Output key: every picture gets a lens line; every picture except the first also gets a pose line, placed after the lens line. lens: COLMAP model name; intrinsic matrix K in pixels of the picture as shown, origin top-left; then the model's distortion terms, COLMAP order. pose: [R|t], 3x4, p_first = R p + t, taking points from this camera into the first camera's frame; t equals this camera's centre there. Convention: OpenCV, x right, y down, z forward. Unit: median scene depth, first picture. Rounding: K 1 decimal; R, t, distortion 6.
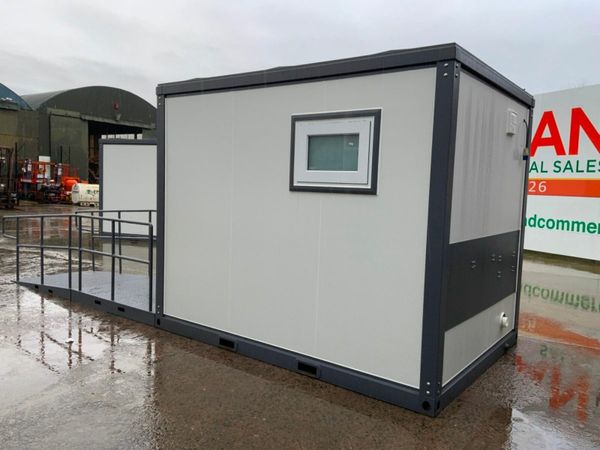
lens RADIAL K [[494.1, 0, 300.0], [0, 494.1, 225.0], [0, 0, 1]] dist [0.097620, -0.204159]
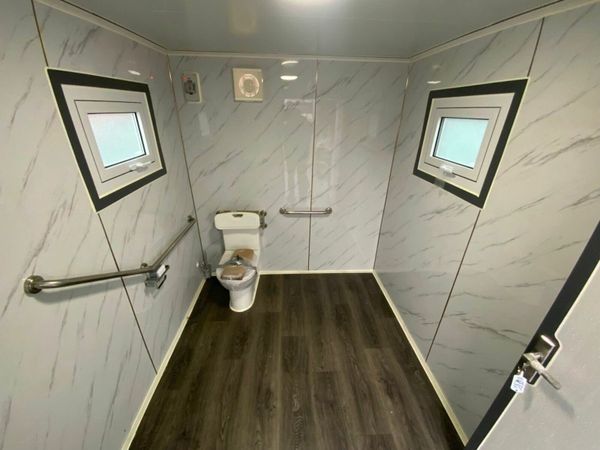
lens RADIAL K [[243.0, 0, 300.0], [0, 243.0, 225.0], [0, 0, 1]] dist [0.023227, -0.017989]
pose [[-0.653747, -0.365289, 0.662705, -0.340638], [0.021756, 0.866333, 0.498992, -0.172675], [-0.756400, 0.340632, -0.558416, 0.859155]]
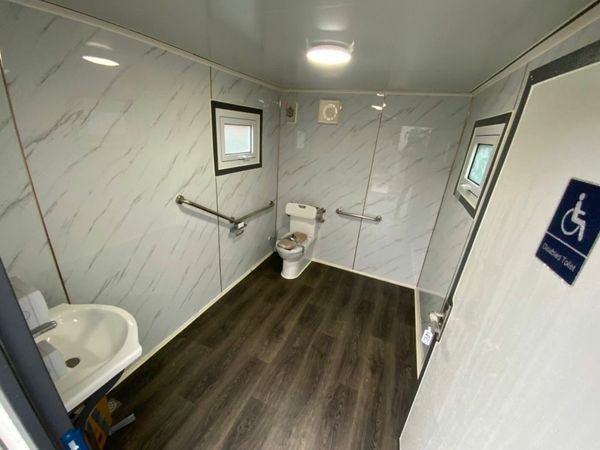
lens RADIAL K [[243.0, 0, 300.0], [0, 243.0, 225.0], [0, 0, 1]] dist [0.023227, -0.017989]
pose [[-0.254726, -0.404528, 0.878335, -0.514067], [-0.004119, 0.908742, 0.417338, -0.170913], [-0.967005, 0.102689, -0.233146, 0.833867]]
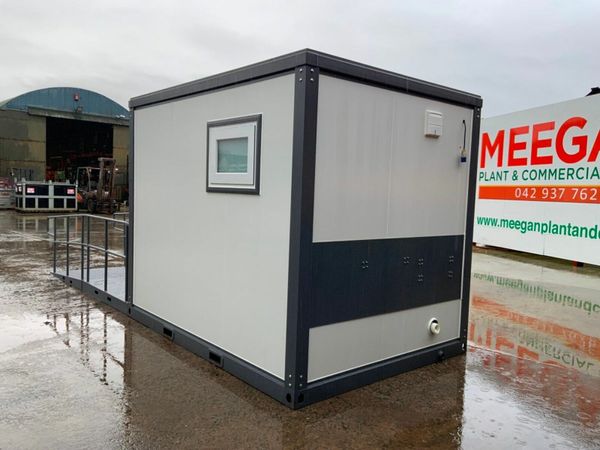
lens RADIAL K [[494.1, 0, 300.0], [0, 494.1, 225.0], [0, 0, 1]] dist [0.097620, -0.204159]
pose [[0.976043, 0.016792, -0.216930, 0.360961], [-0.021007, 0.999632, -0.017138, 0.014970], [0.216563, 0.021285, 0.976037, -0.008482]]
